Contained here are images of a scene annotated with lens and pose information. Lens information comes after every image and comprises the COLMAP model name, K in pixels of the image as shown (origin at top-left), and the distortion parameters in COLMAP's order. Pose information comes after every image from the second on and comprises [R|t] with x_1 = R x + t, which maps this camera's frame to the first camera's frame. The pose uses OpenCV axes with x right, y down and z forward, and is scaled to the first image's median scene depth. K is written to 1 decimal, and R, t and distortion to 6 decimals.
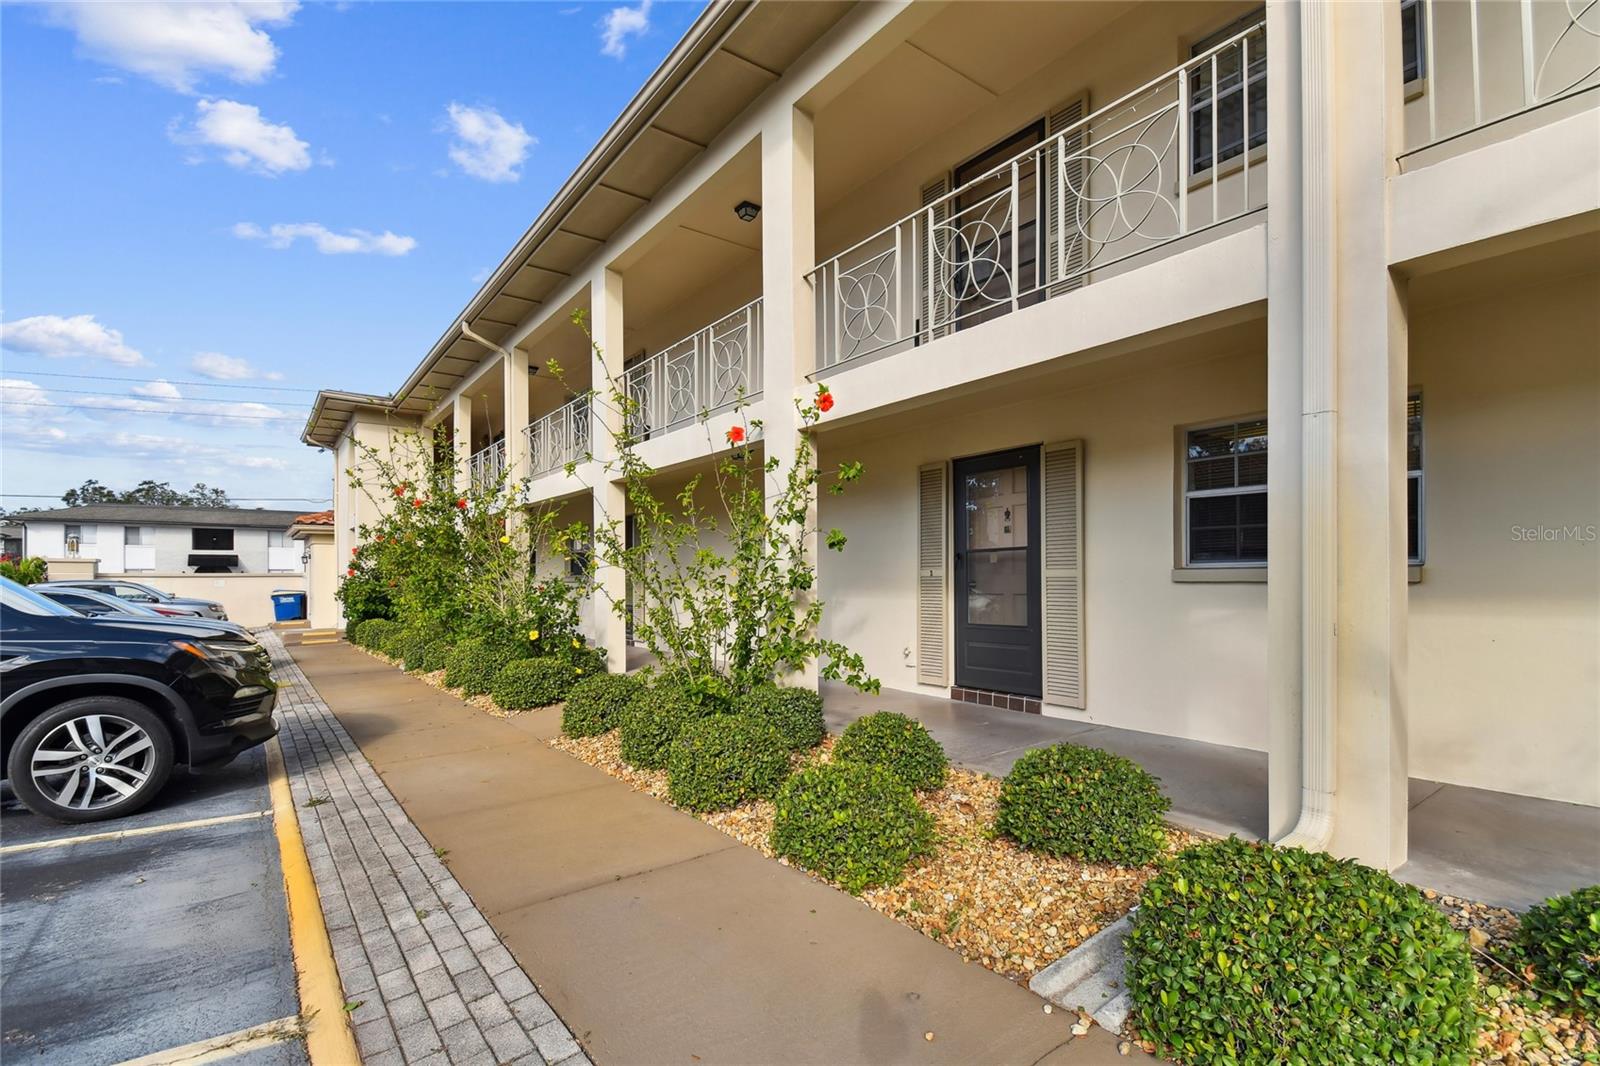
lens RADIAL K [[720.7, 0, 802.6], [0, 720.7, 603.7], [0, 0, 1]] dist [0.041341, -0.023349]
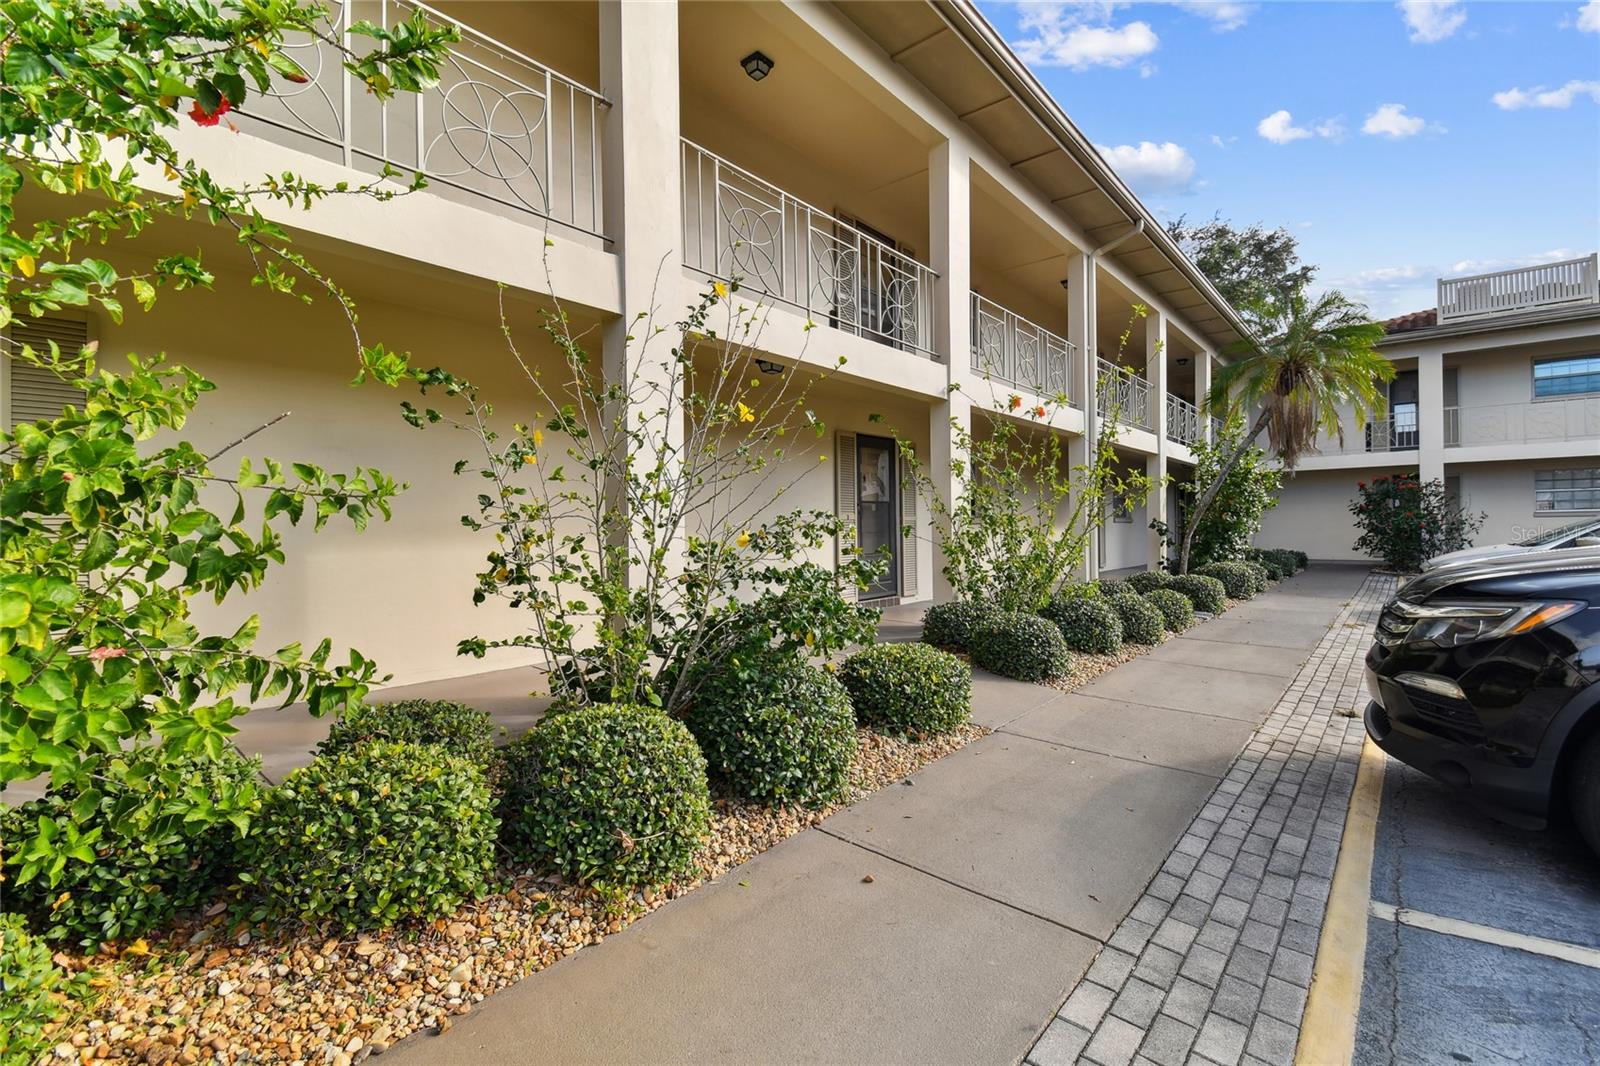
lens RADIAL K [[719.1, 0, 806.9], [0, 719.1, 526.8], [0, 0, 1]] dist [0.040229, -0.024077]
pose [[-0.225184, -0.016452, 0.974177, -1.123131], [0.030432, 0.999251, 0.023910, -0.061903], [-0.973841, 0.035031, -0.224514, 1.473904]]
